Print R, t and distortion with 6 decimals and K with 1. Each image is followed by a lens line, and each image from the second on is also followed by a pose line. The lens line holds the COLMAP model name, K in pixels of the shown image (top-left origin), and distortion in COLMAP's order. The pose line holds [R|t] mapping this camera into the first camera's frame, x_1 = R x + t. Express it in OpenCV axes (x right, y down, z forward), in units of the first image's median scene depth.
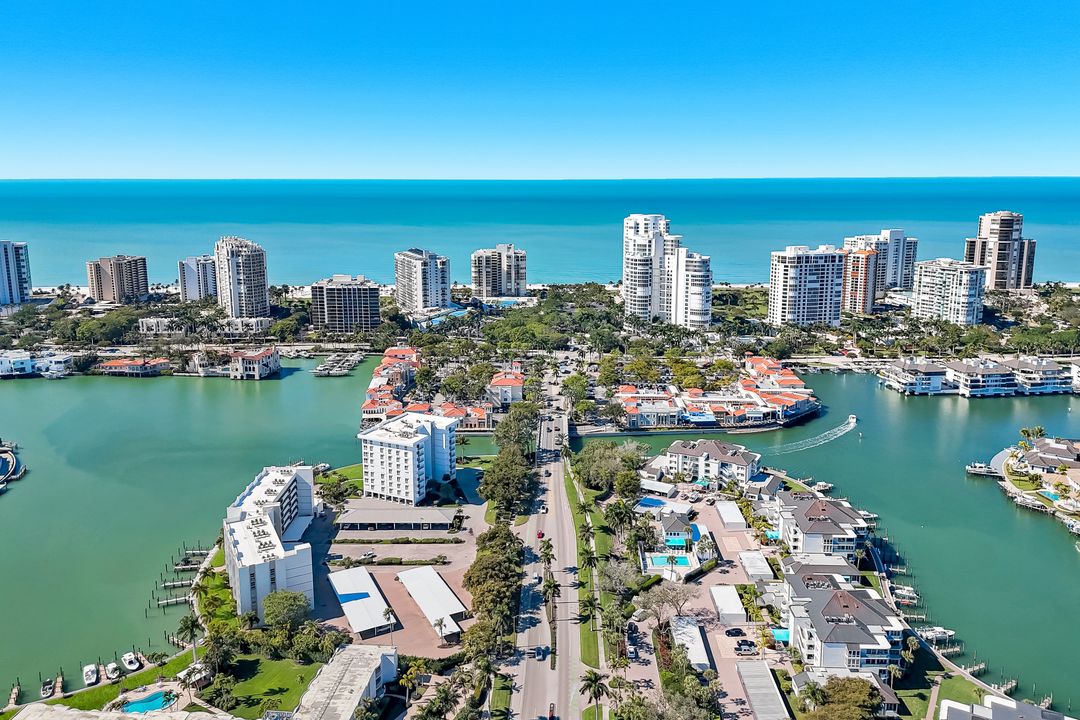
lens RADIAL K [[791.2, 0, 546.6], [0, 791.2, 318.3], [0, 0, 1]] dist [0.071797, -0.070944]
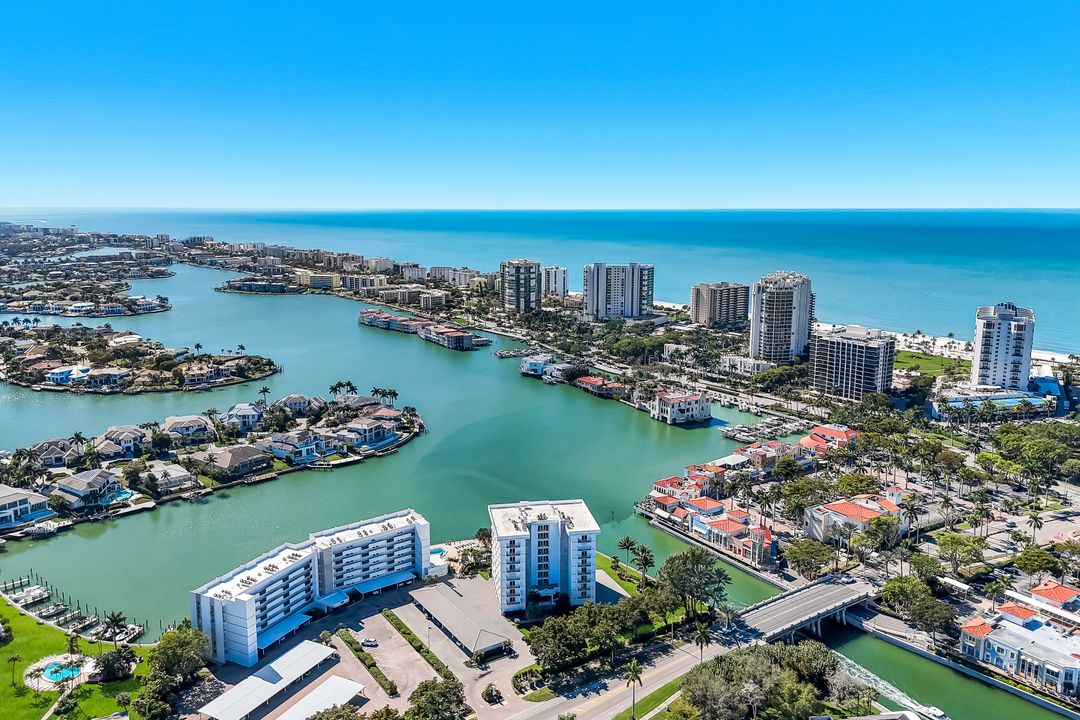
lens RADIAL K [[788.0, 0, 548.8], [0, 788.0, 357.1], [0, 0, 1]] dist [0.075427, -0.077986]
pose [[0.574612, 0.157986, -0.803032, 0.282827], [-0.148825, 0.985003, 0.087295, -0.059461], [0.804781, 0.069350, 0.589507, 0.331224]]
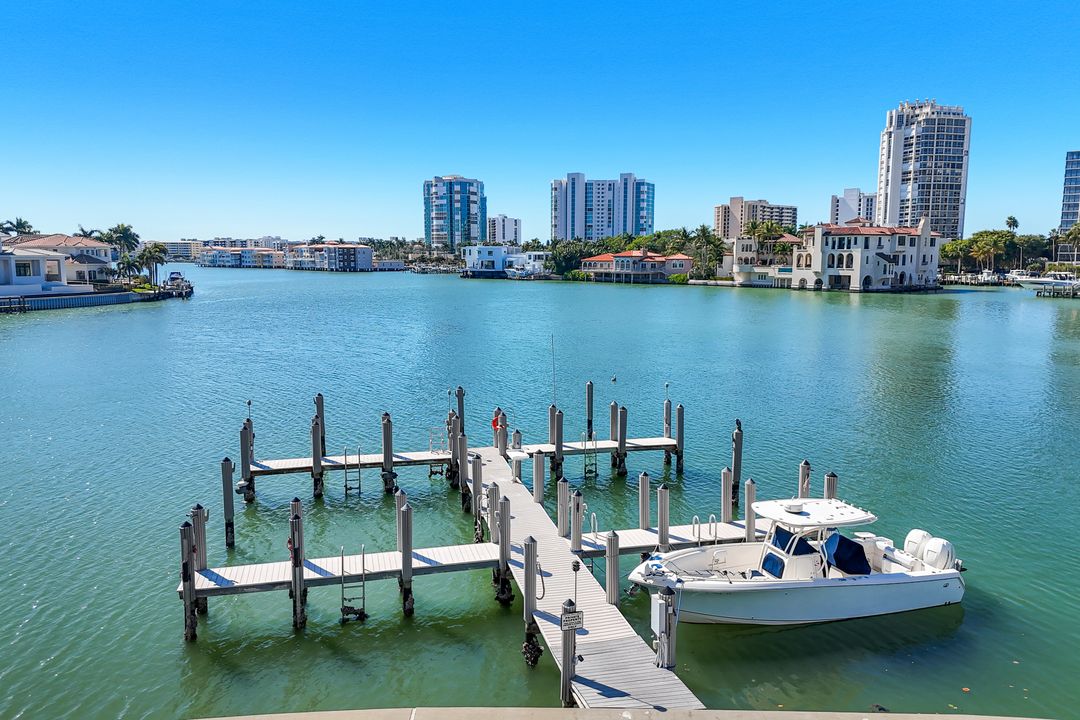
lens RADIAL K [[788.0, 0, 548.8], [0, 788.0, 357.1], [0, 0, 1]] dist [0.075427, -0.077986]
pose [[0.643984, 0.093359, -0.759321, -0.174178], [-0.137100, 0.990542, 0.005513, 0.121314], [0.752654, 0.100553, 0.650693, 0.656475]]
